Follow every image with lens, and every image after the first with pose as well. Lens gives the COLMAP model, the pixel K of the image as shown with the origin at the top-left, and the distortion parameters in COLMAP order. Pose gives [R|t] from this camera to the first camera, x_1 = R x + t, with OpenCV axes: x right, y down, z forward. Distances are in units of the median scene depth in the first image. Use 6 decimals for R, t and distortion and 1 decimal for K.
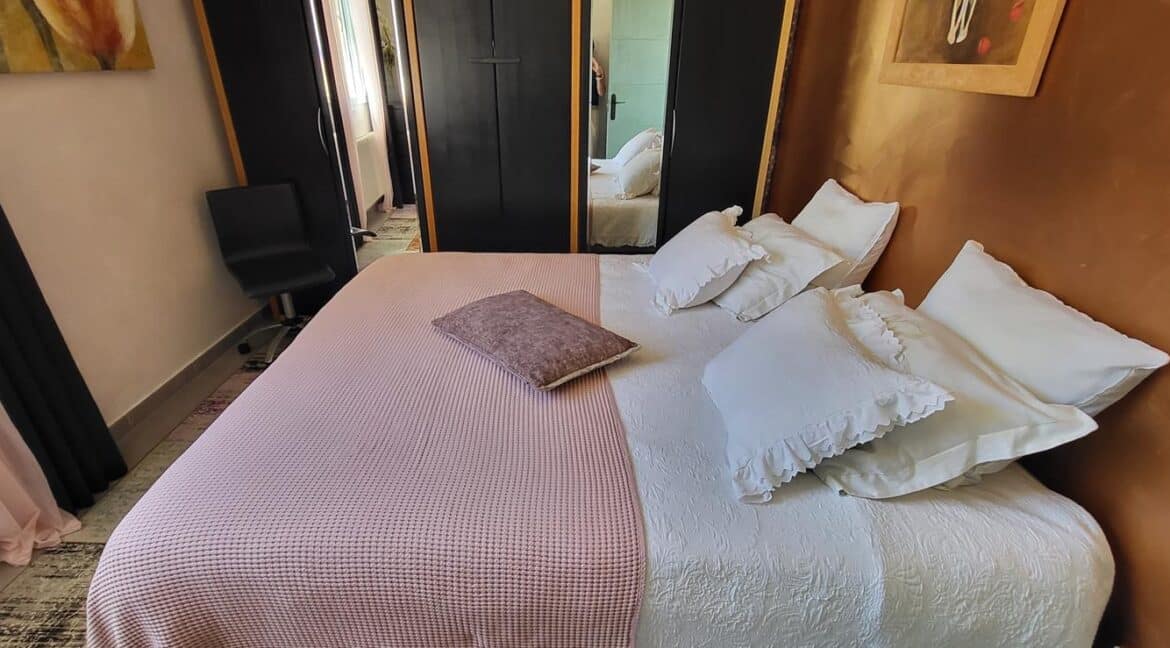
lens RADIAL K [[551.3, 0, 569.1], [0, 551.3, 335.5], [0, 0, 1]] dist [0.006831, -0.001075]
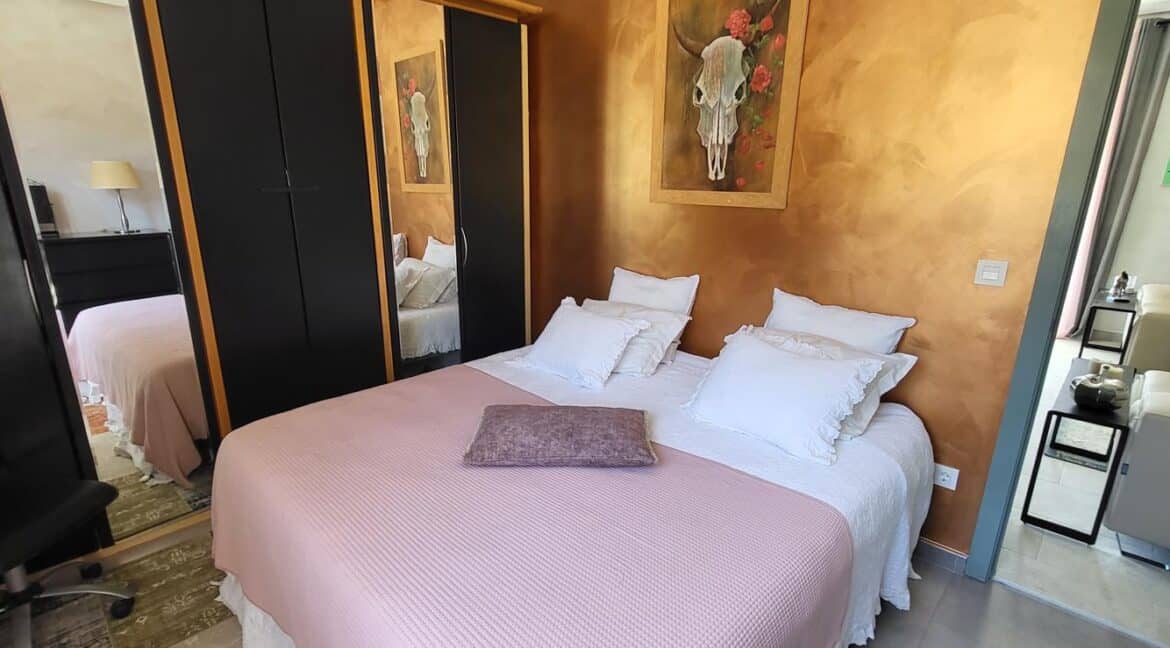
lens RADIAL K [[551.3, 0, 569.1], [0, 551.3, 335.5], [0, 0, 1]] dist [0.006831, -0.001075]
pose [[0.697895, -0.200757, 0.687488, -0.807383], [0.319236, 0.946475, -0.047682, -0.136692], [-0.641118, 0.252748, 0.724629, 0.184431]]
